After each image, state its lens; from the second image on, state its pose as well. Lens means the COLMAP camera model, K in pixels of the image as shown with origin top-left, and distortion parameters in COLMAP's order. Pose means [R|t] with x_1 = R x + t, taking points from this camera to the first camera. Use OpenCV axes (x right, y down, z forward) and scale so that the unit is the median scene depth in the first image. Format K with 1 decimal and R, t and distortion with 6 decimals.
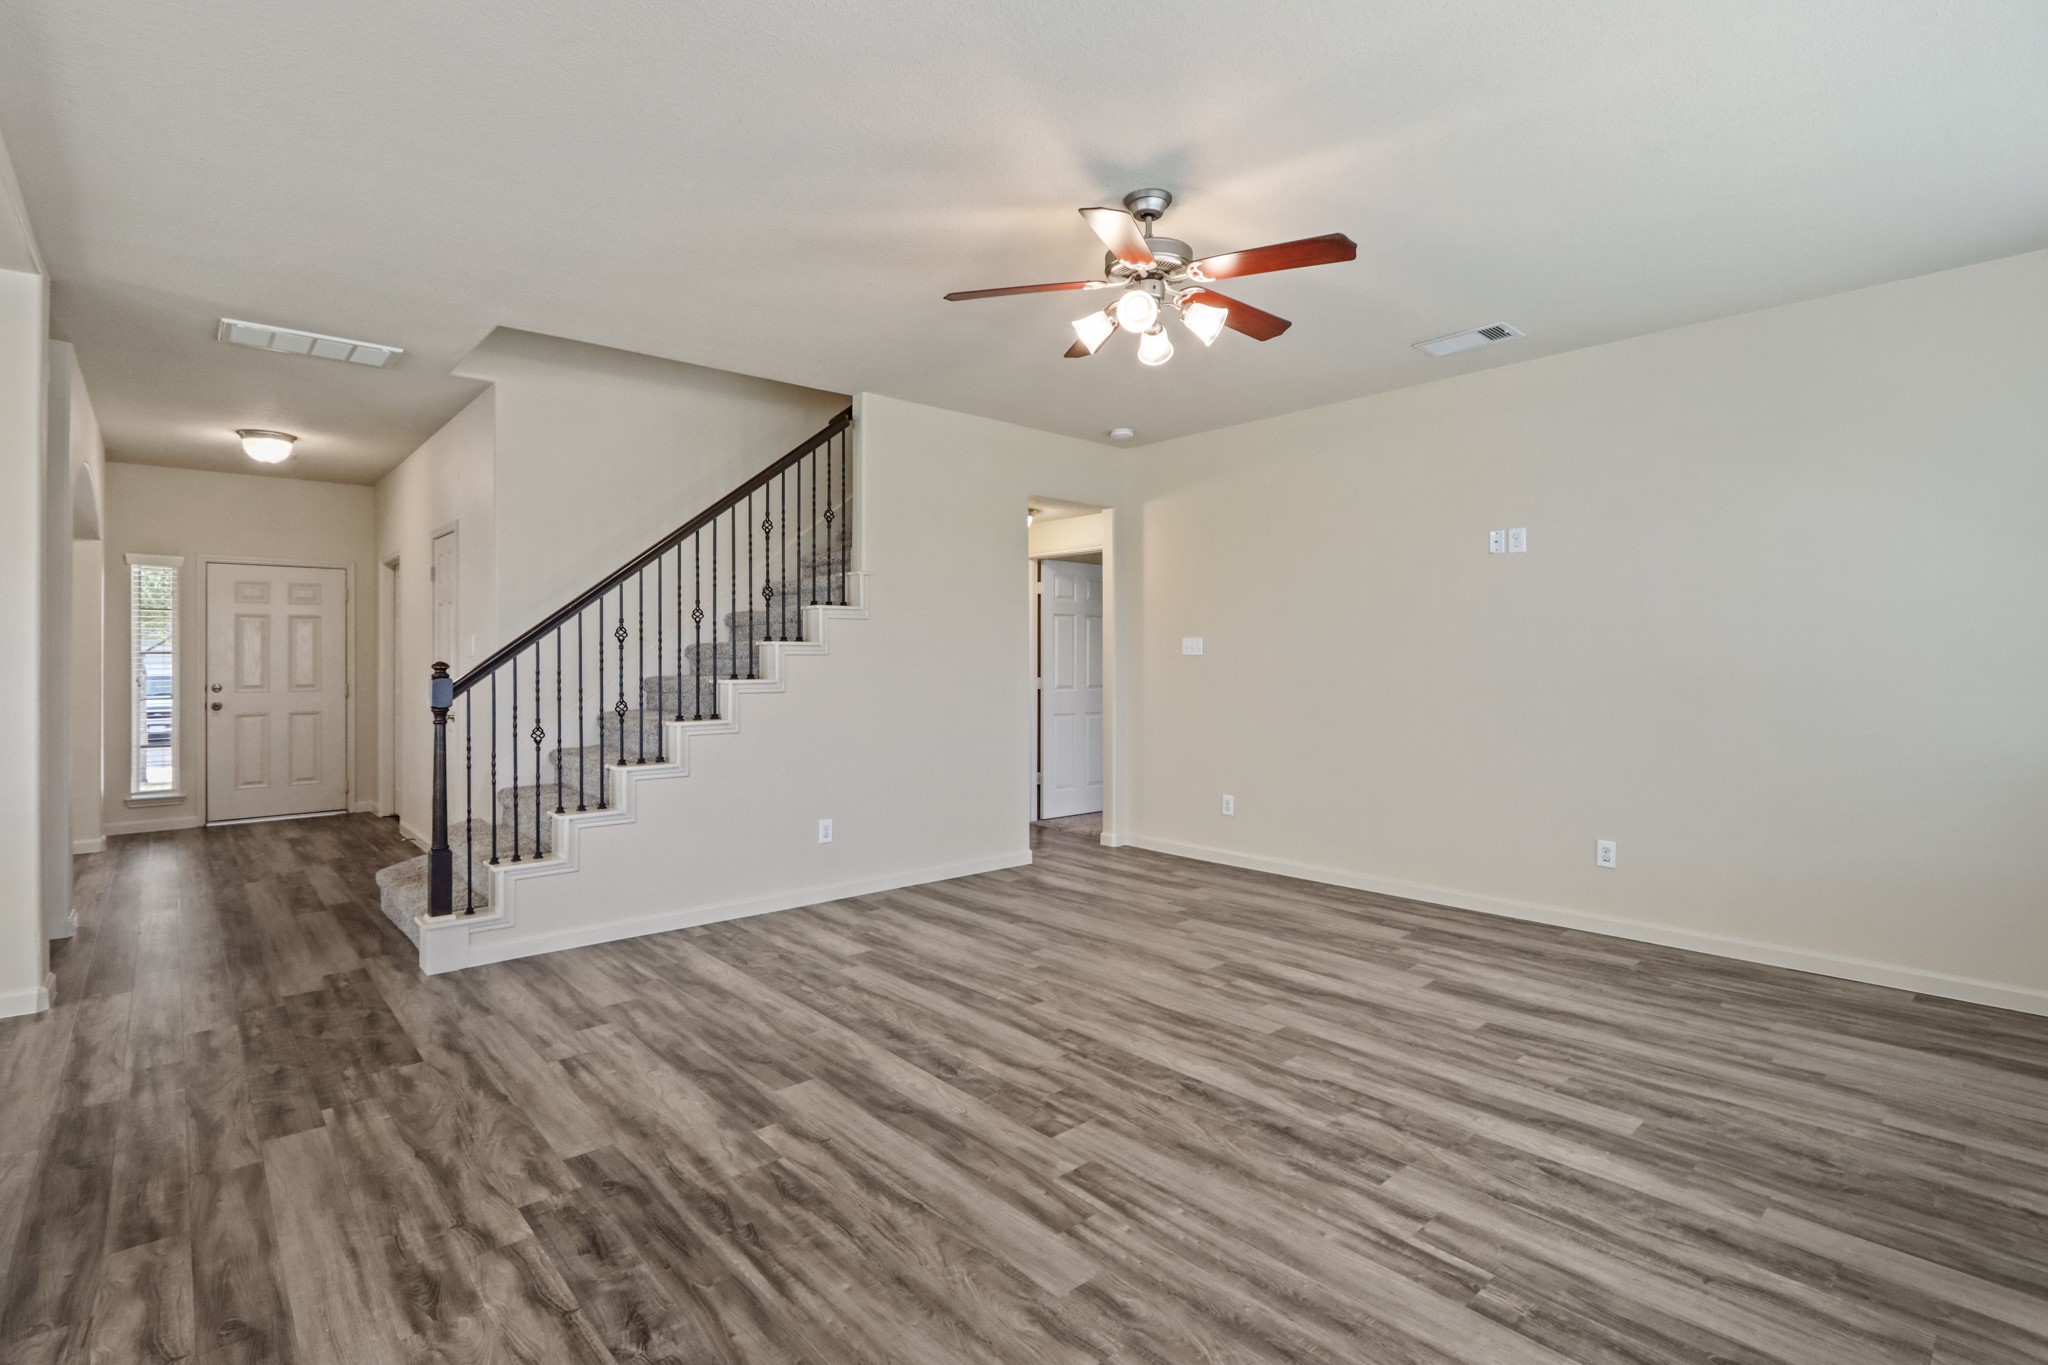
lens RADIAL K [[954.8, 0, 1013.1], [0, 954.8, 653.3], [0, 0, 1]] dist [-0.003086, -0.009224]
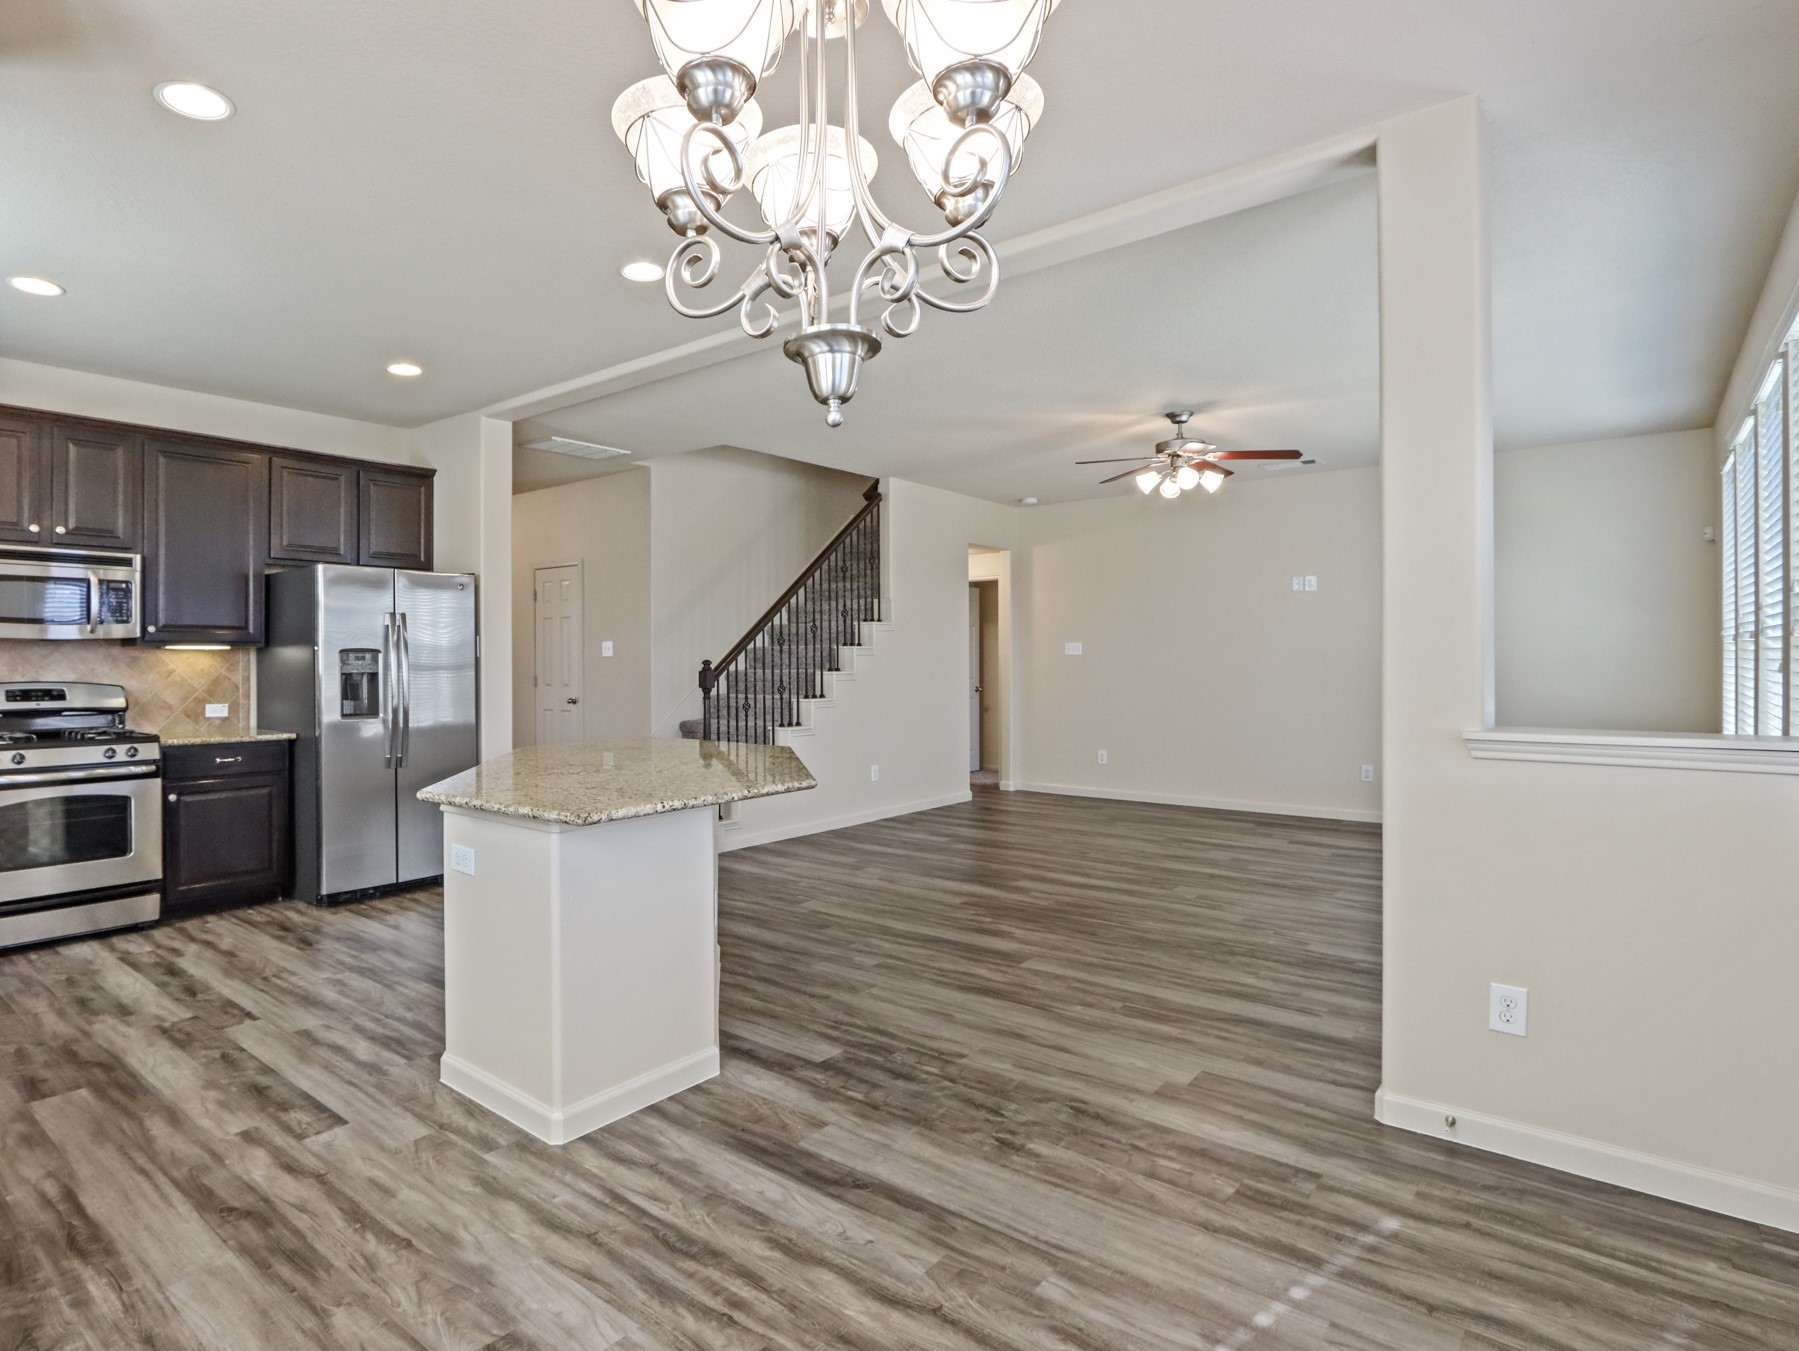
lens RADIAL K [[960.4, 0, 758.7], [0, 960.4, 676.3], [0, 0, 1]] dist [-0.015356, 0.000592]
pose [[0.994687, -0.004971, 0.102825, -0.799092], [0.002170, 0.999624, 0.027335, -0.011975], [-0.102922, -0.026966, 0.994324, -0.724842]]
